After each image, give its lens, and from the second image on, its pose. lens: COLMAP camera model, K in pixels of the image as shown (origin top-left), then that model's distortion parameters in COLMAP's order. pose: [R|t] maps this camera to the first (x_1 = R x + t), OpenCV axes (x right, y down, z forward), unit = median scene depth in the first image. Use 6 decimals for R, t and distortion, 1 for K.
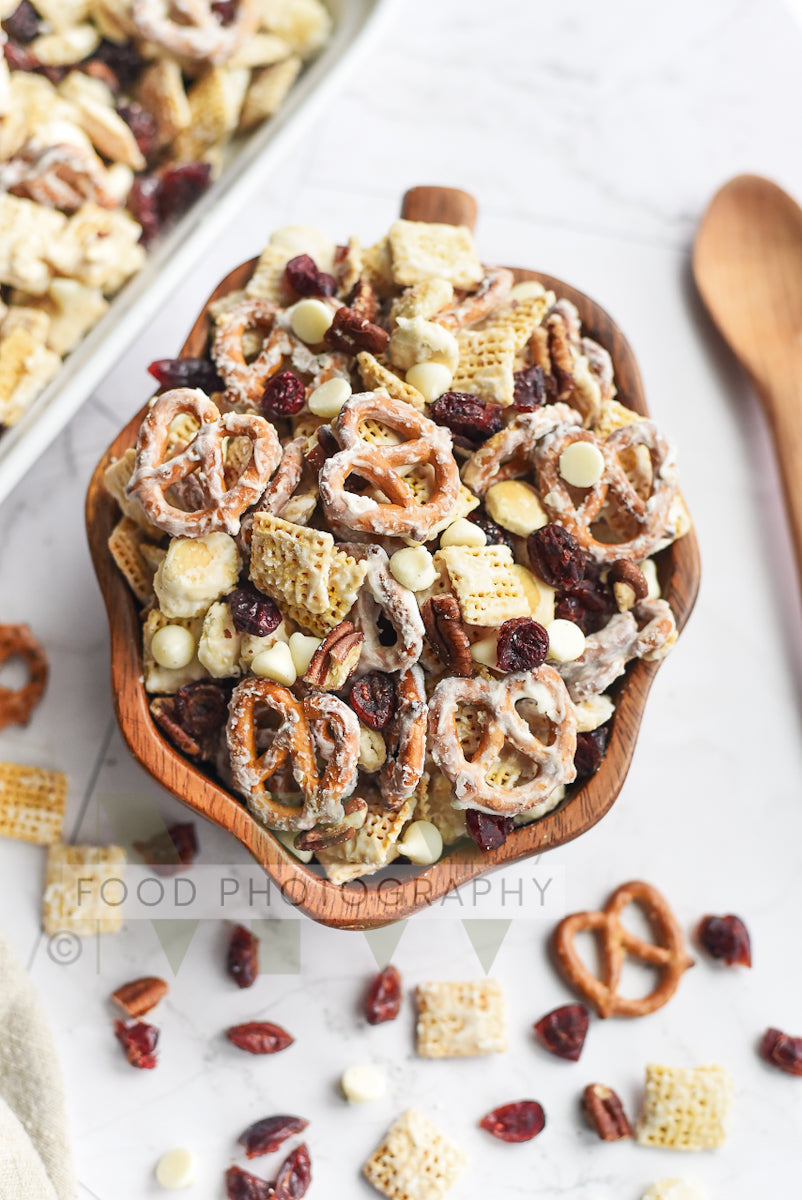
lens RADIAL K [[1937.8, 0, 401.0], [0, 1937.8, 600.0], [0, 0, 1]] dist [-0.165722, 0.074479]
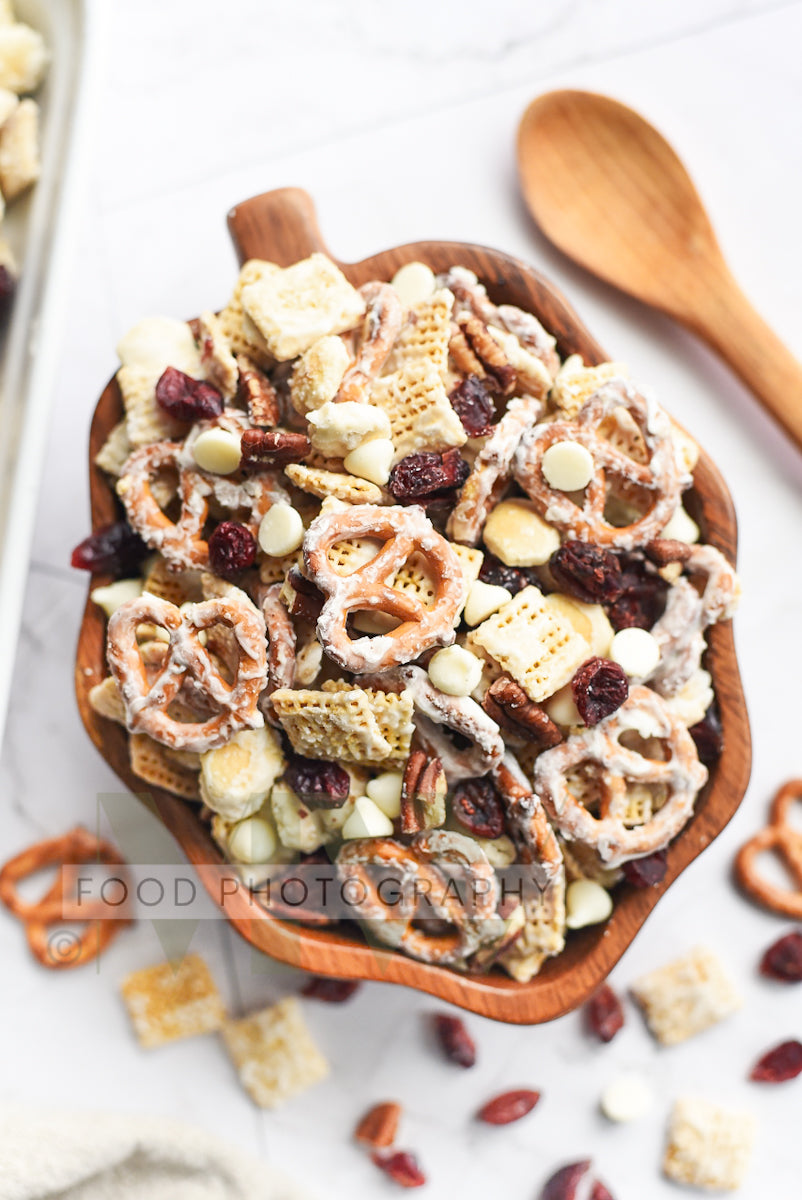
lens RADIAL K [[1937.8, 0, 401.0], [0, 1937.8, 600.0], [0, 0, 1]] dist [-0.165722, 0.074479]
pose [[0.892732, -0.448383, -0.044533, 0.037954], [0.444400, 0.859836, 0.251379, -0.278124], [-0.074423, -0.244204, 0.966864, 0.137603]]
